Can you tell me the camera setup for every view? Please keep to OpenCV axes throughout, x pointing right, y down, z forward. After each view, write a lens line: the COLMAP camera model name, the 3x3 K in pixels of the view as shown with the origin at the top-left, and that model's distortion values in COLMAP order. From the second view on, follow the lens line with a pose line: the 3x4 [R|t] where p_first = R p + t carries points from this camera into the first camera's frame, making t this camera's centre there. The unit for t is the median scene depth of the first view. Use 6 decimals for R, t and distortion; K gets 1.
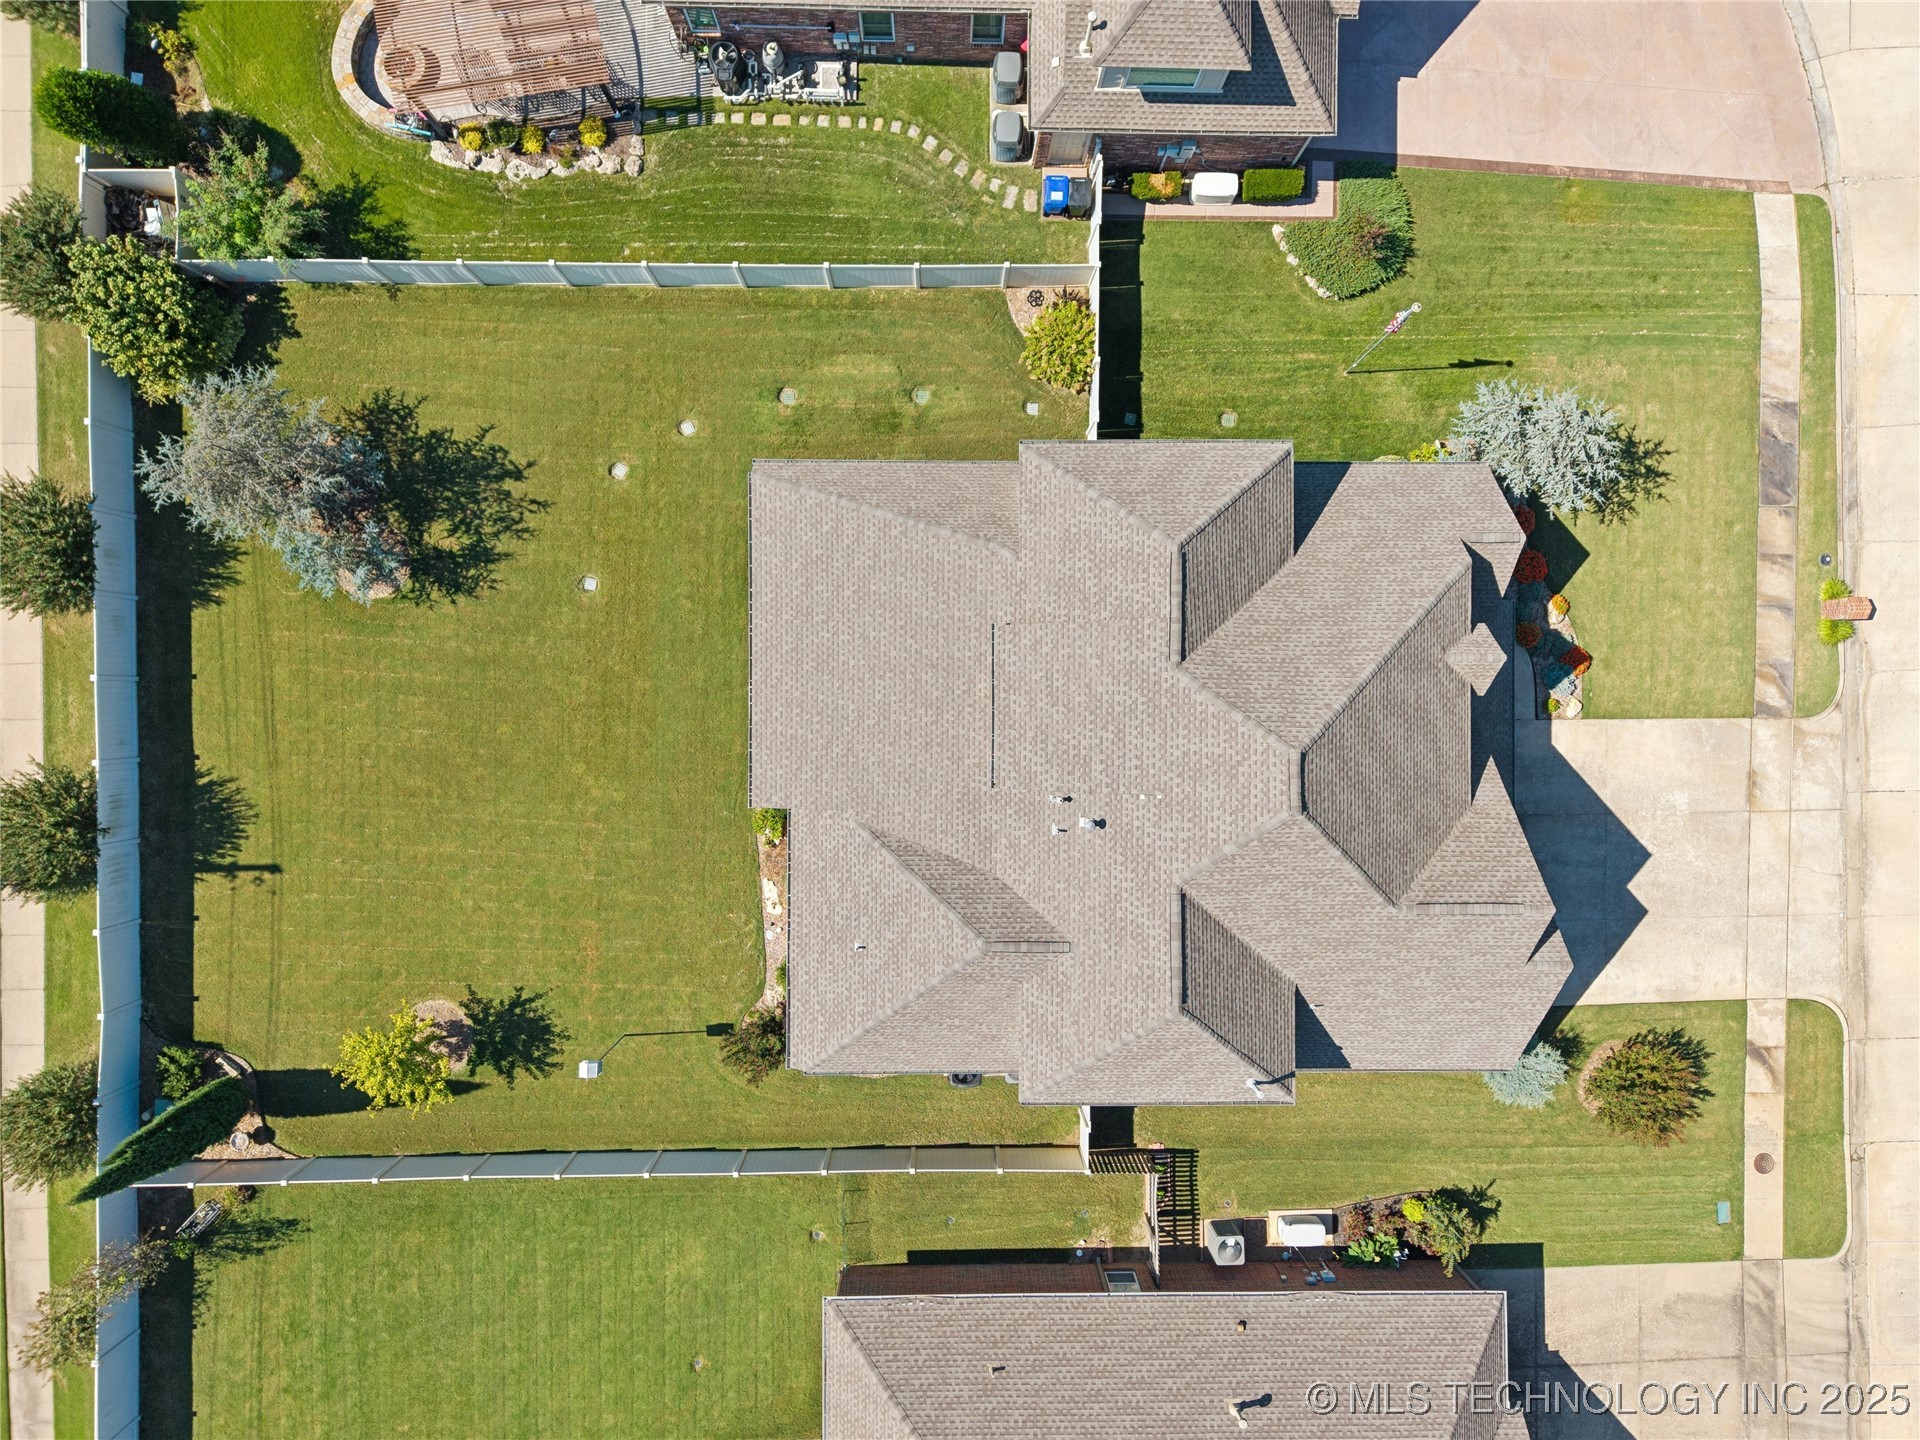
lens RADIAL K [[1280.9, 0, 960.0], [0, 1280.9, 720.0], [0, 0, 1]] dist [0.054810, -0.049431]
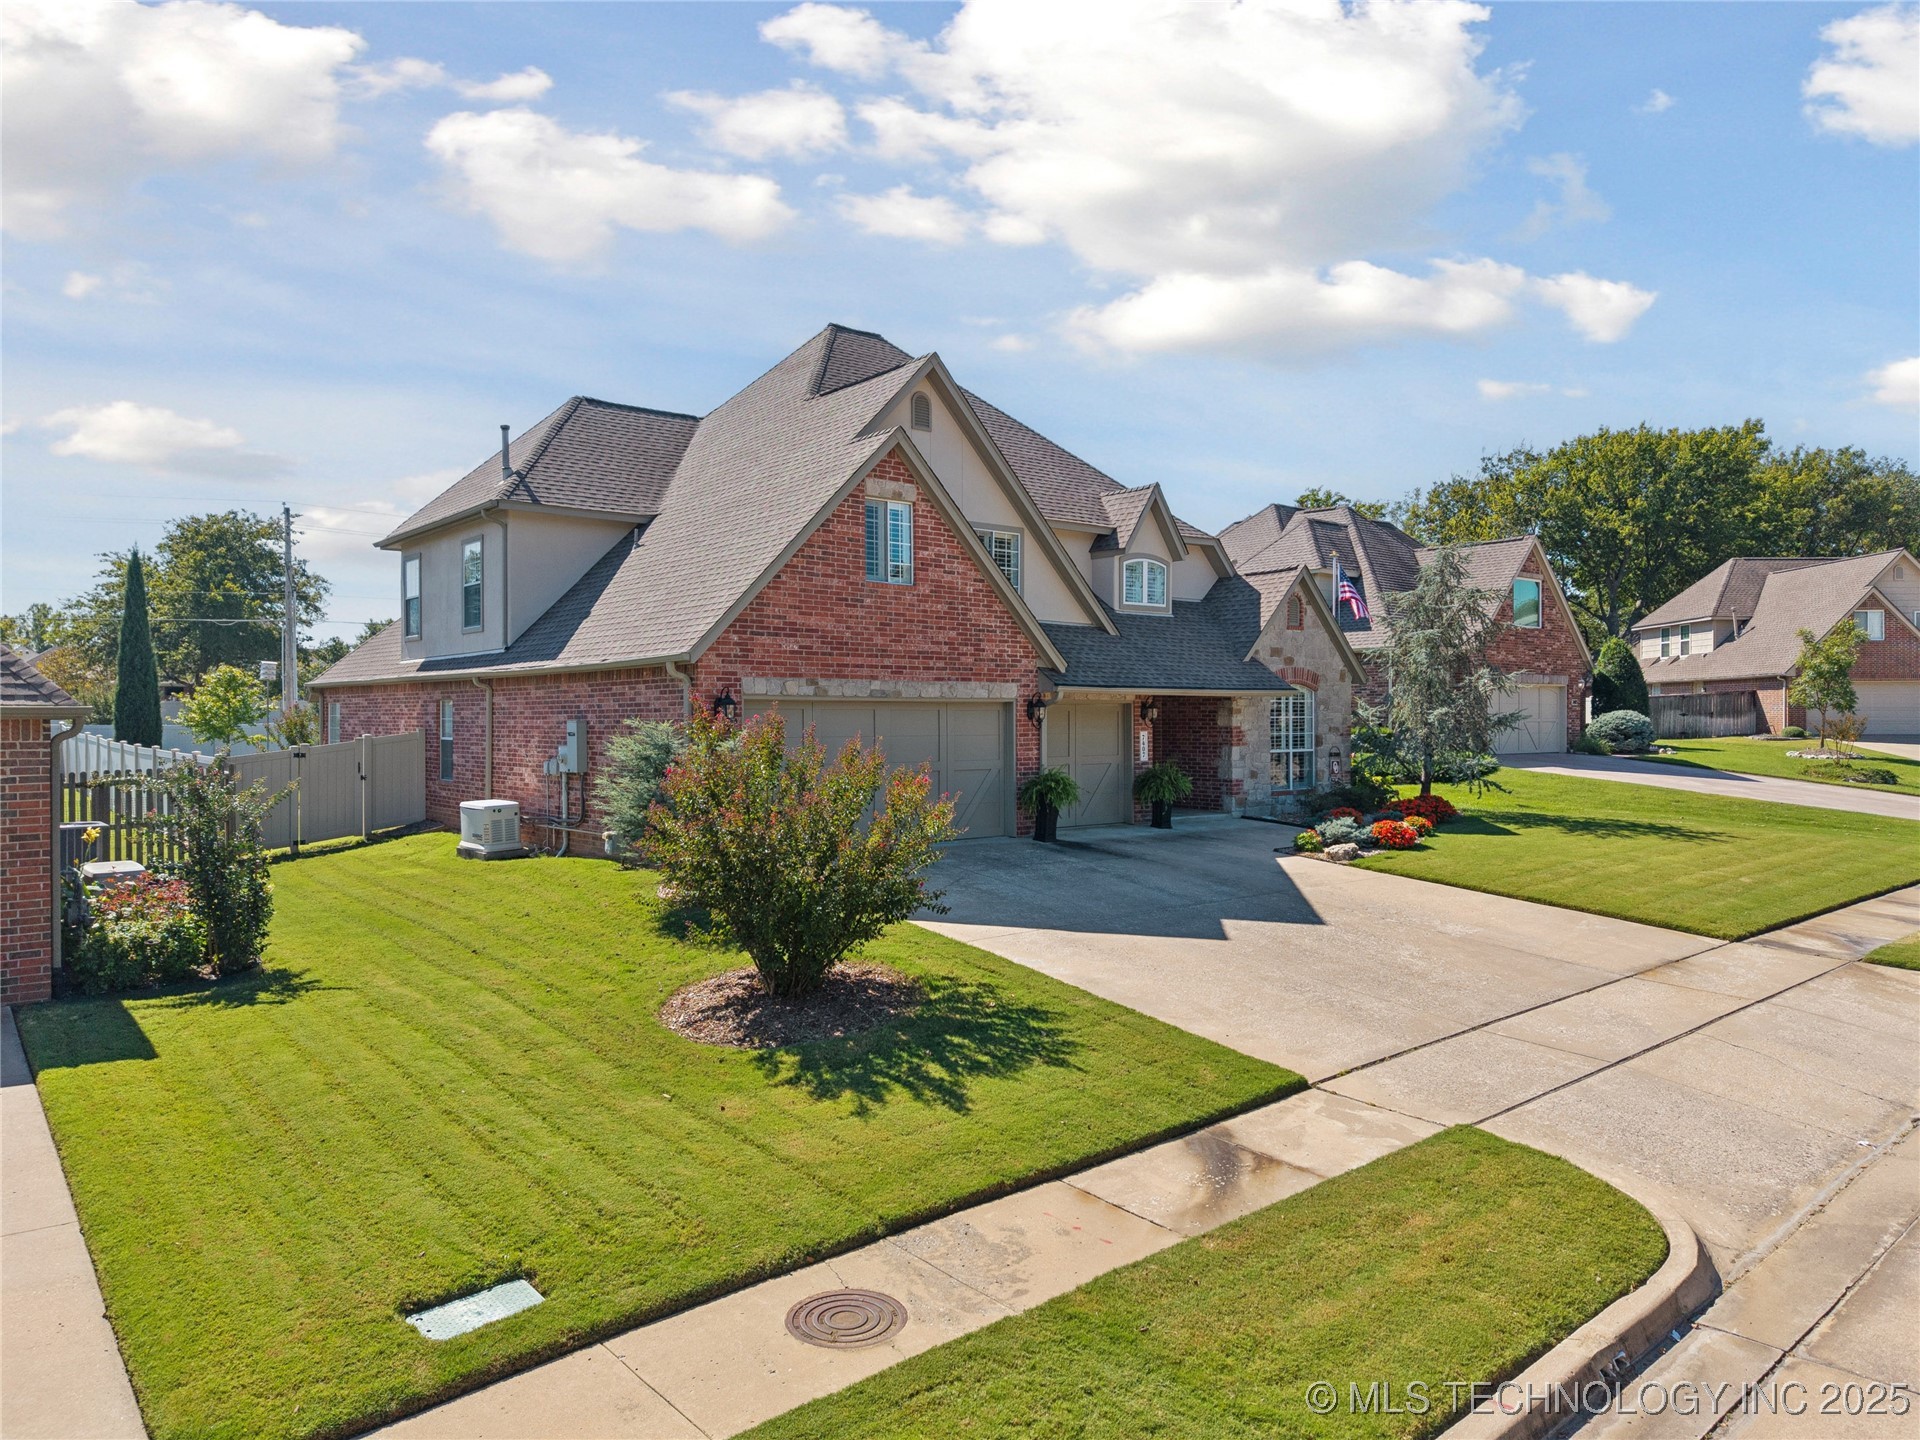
lens RADIAL K [[1309.7, 0, 960.0], [0, 1309.7, 720.0], [0, 0, 1]] dist [0.198752, -0.386515]
pose [[0.640439, -0.016198, -0.767839, 0.793503], [-0.767988, -0.005993, -0.640436, 0.461016], [0.005772, 0.999851, -0.016278, 0.949287]]
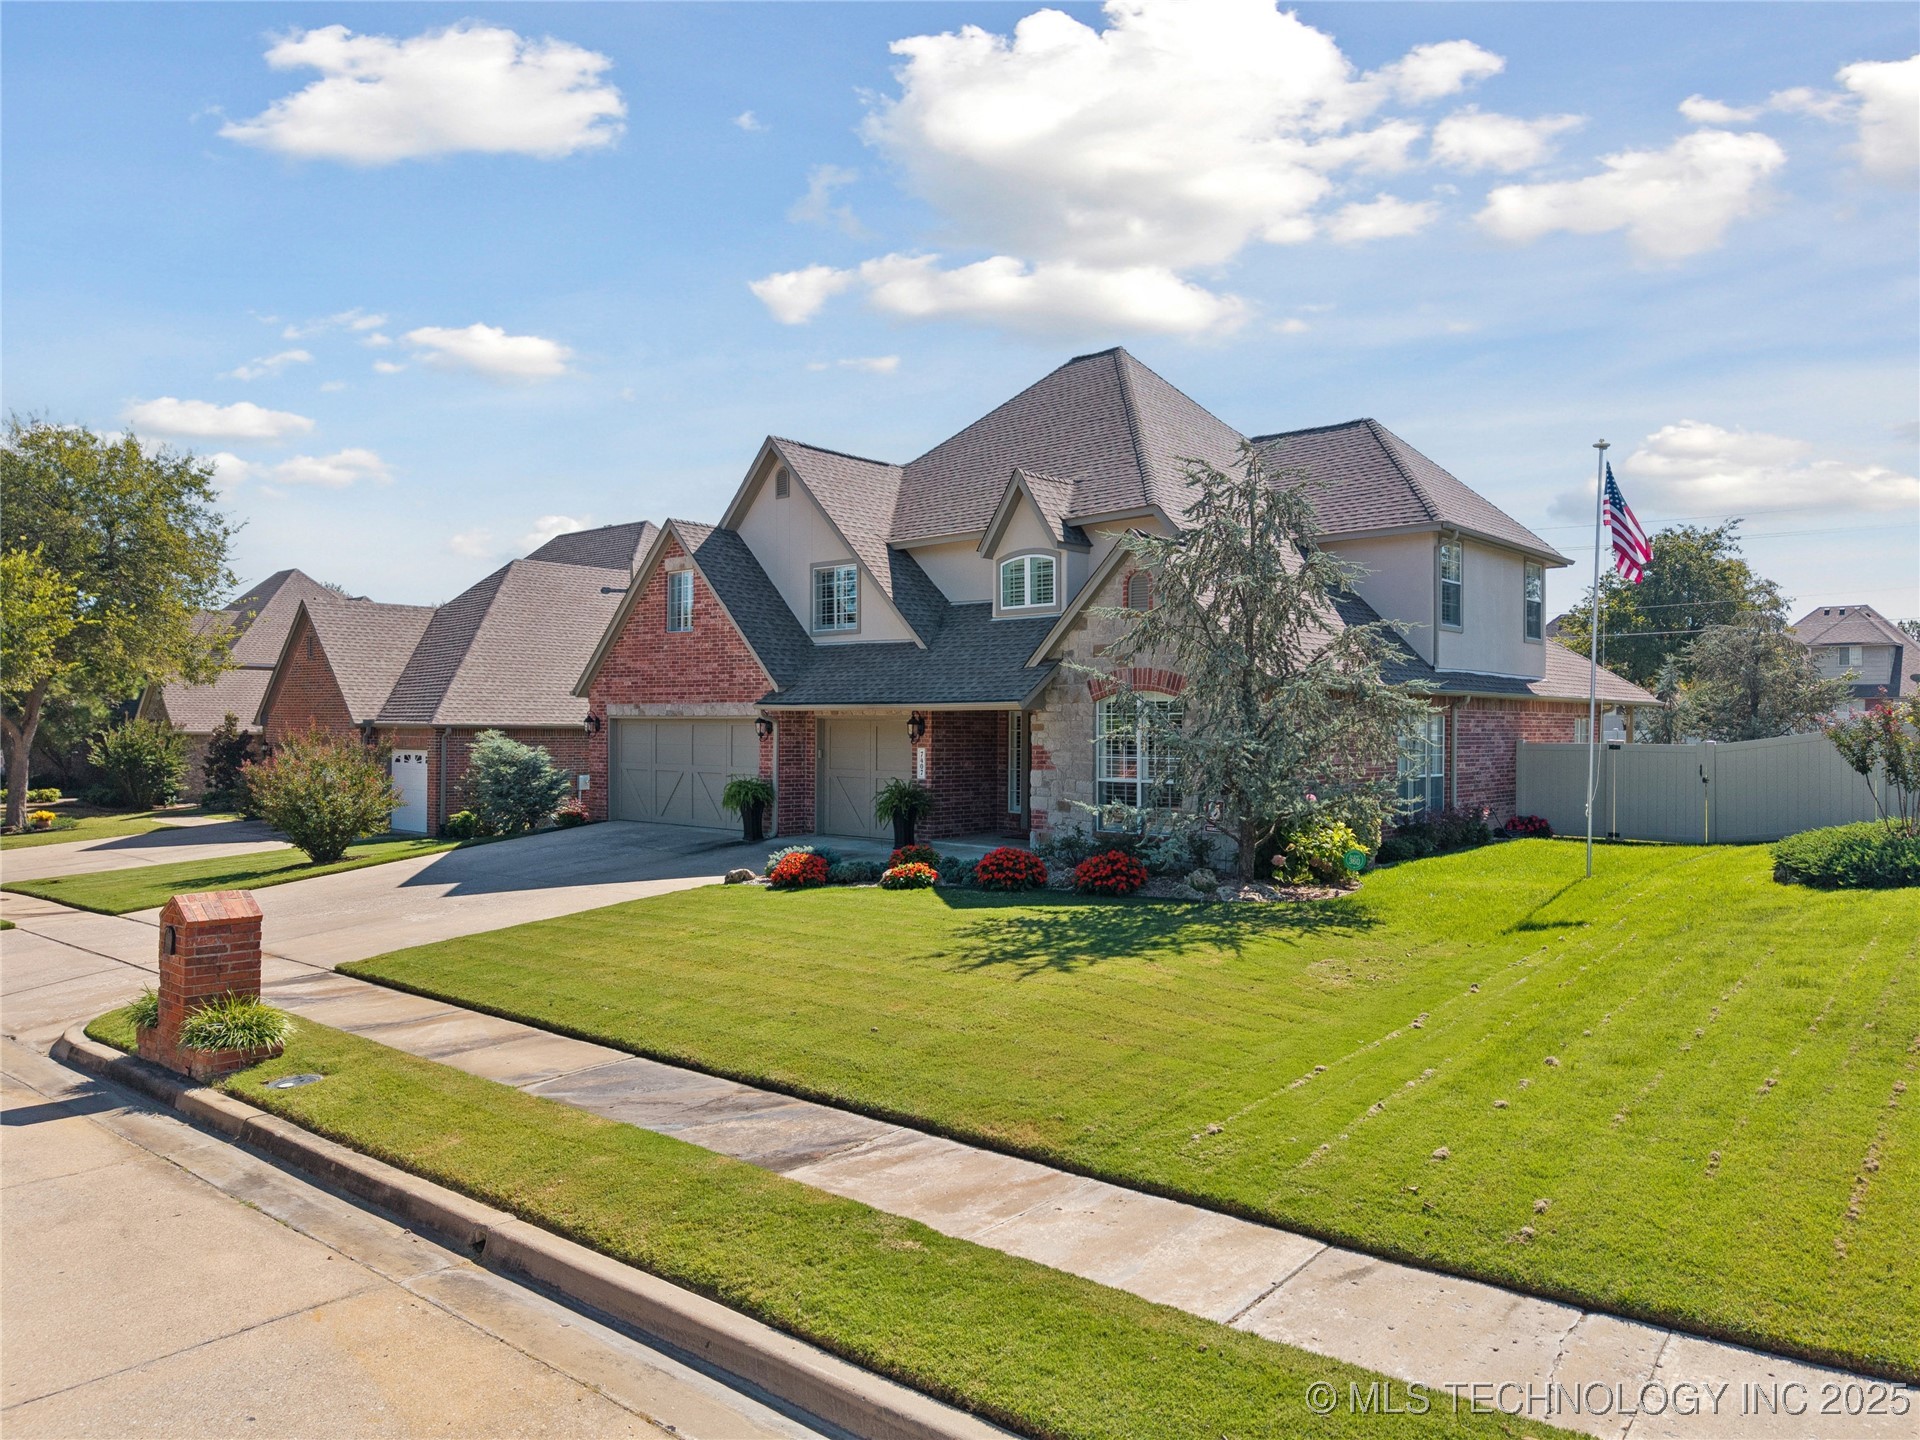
lens RADIAL K [[1280.9, 0, 960.0], [0, 1280.9, 720.0], [0, 0, 1]] dist [0.054810, -0.049431]
pose [[-0.667105, -0.024822, -0.744550, 0.789253], [-0.744607, -0.008721, 0.667447, -0.401324], [-0.023061, 0.999654, -0.012664, 0.939327]]
